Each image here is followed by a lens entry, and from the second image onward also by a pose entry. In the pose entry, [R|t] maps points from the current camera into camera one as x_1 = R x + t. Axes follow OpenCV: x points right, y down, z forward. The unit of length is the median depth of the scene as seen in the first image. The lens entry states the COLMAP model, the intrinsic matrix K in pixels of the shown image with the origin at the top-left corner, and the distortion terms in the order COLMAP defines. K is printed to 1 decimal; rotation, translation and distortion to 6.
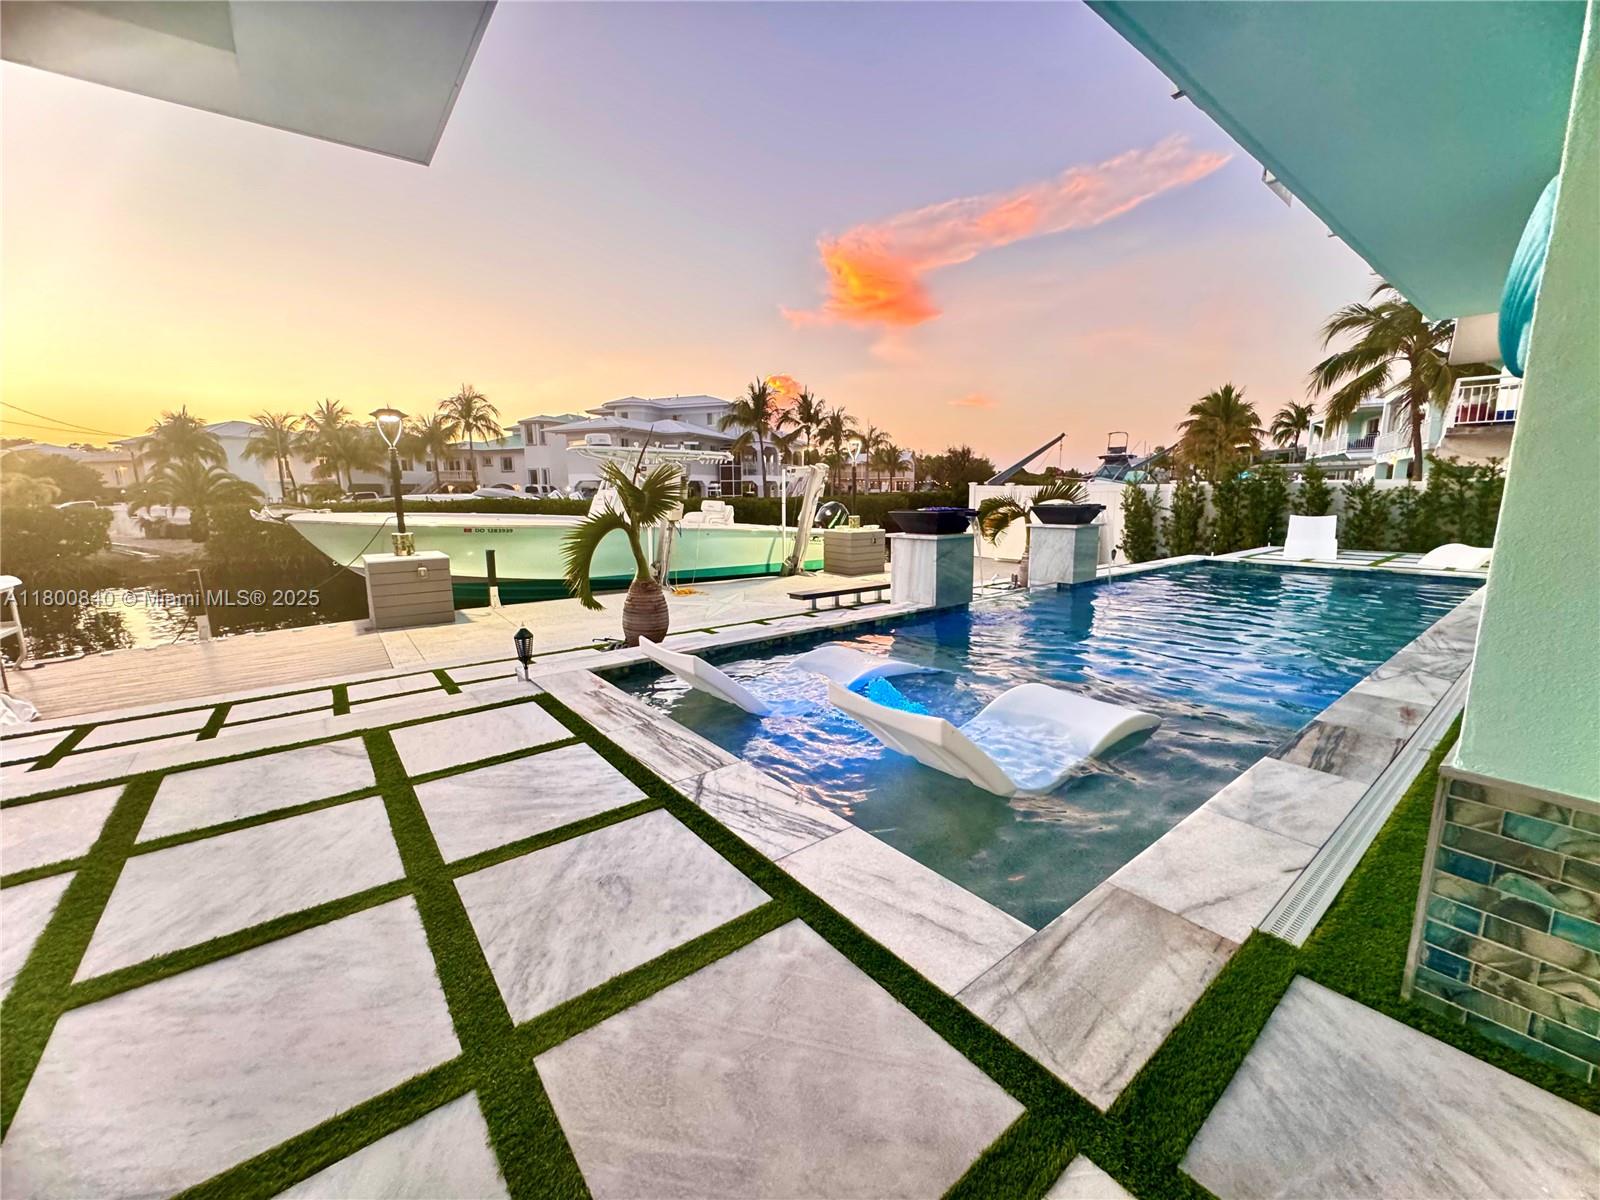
lens RADIAL K [[636.6, 0, 799.0], [0, 636.6, 599.1], [0, 0, 1]] dist [-0.004169, 0.000510]
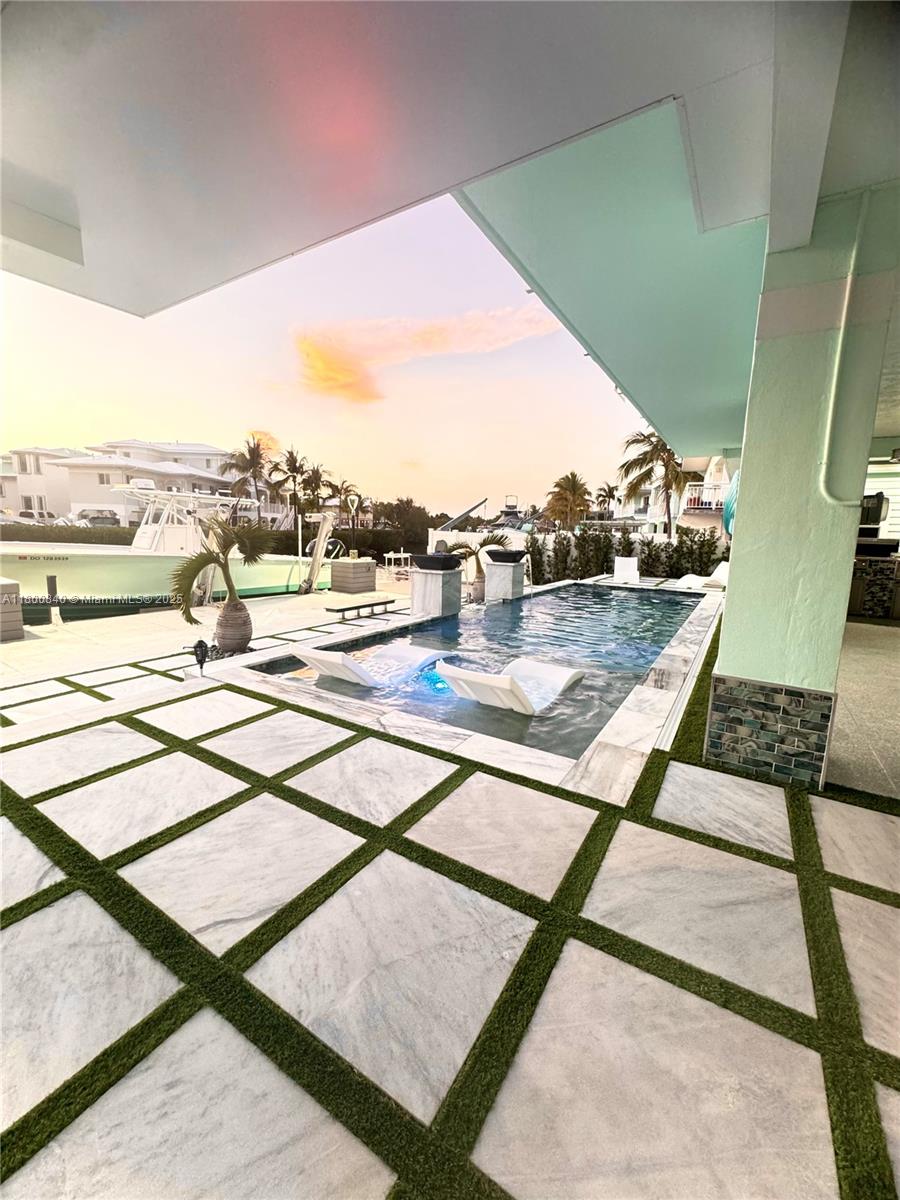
lens RADIAL K [[477.4, 0, 452.7], [0, 477.4, 600.1], [0, 0, 1]] dist [-0.004169, 0.000510]
pose [[0.939571, -0.014976, 0.342026, -0.184130], [0.020436, 0.999715, -0.012365, -0.013195], [-0.341744, 0.018608, 0.939609, -0.139927]]
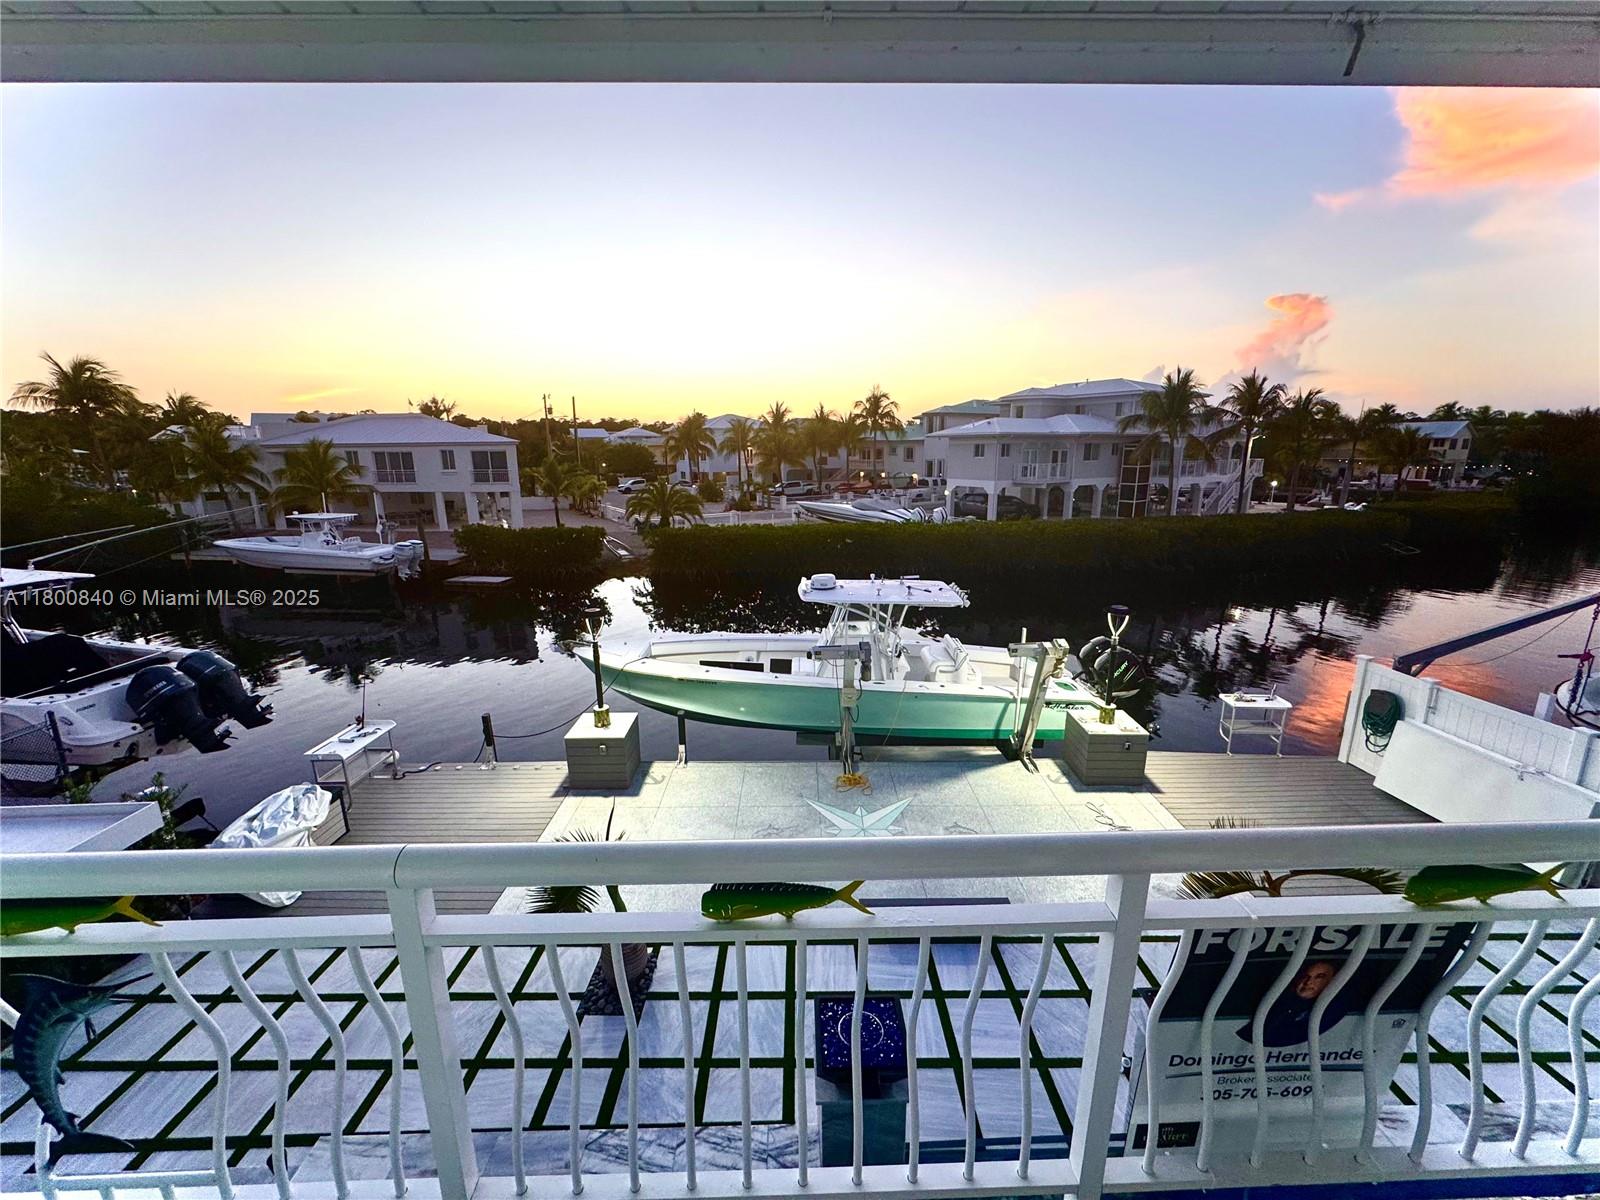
lens RADIAL K [[636.6, 0, 801.0], [0, 636.6, 601.5], [0, 0, 1]] dist [-0.004169, 0.000510]
pose [[0.800112, 0.144368, -0.582218, 0.594454], [-0.100699, 0.989158, 0.106890, -0.808510], [0.591338, -0.026895, 0.805976, 0.458028]]
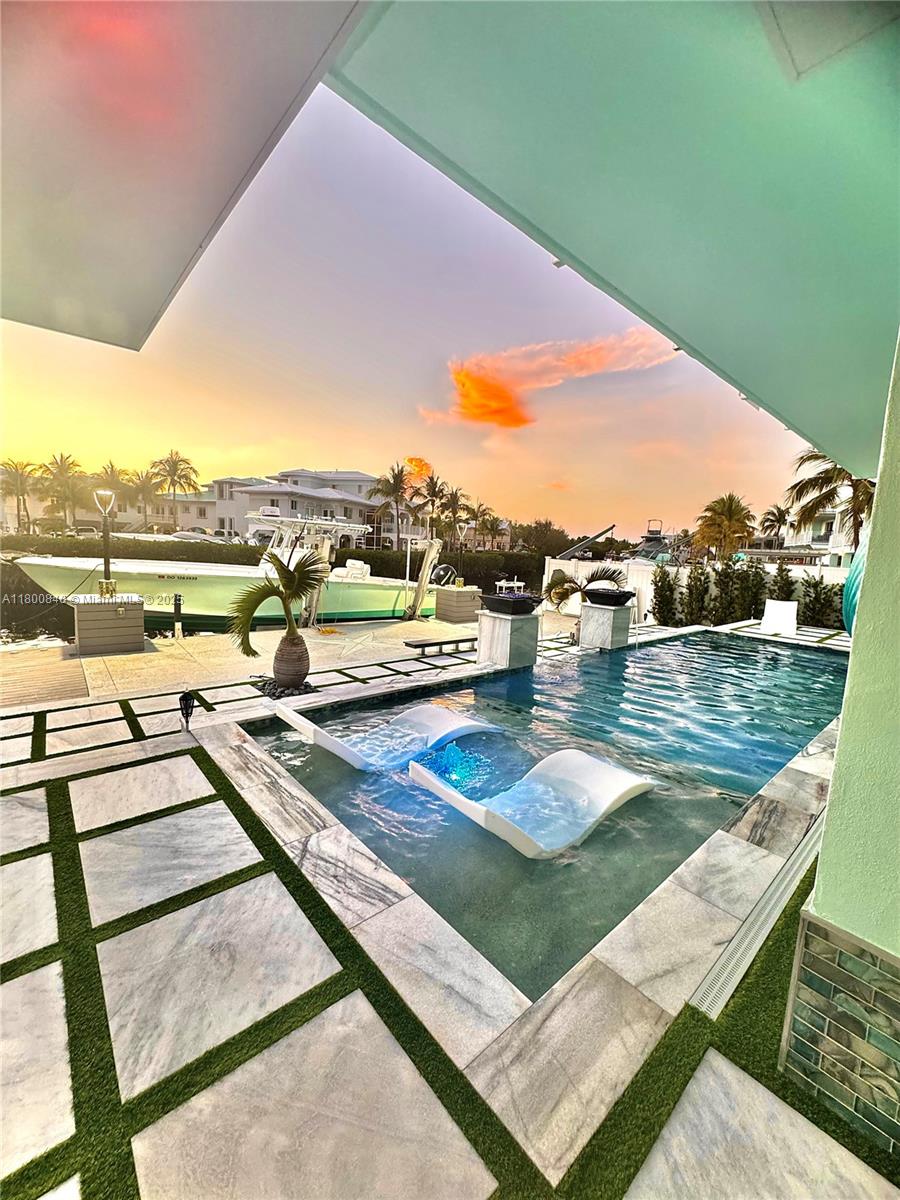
lens RADIAL K [[477.4, 0, 452.5], [0, 477.4, 599.7], [0, 0, 1]] dist [-0.004169, 0.000510]
pose [[0.996577, 0.053305, 0.063195, 0.026734], [-0.049953, 0.997319, -0.053473, -0.081807], [-0.065876, 0.050133, 0.996568, -0.015310]]
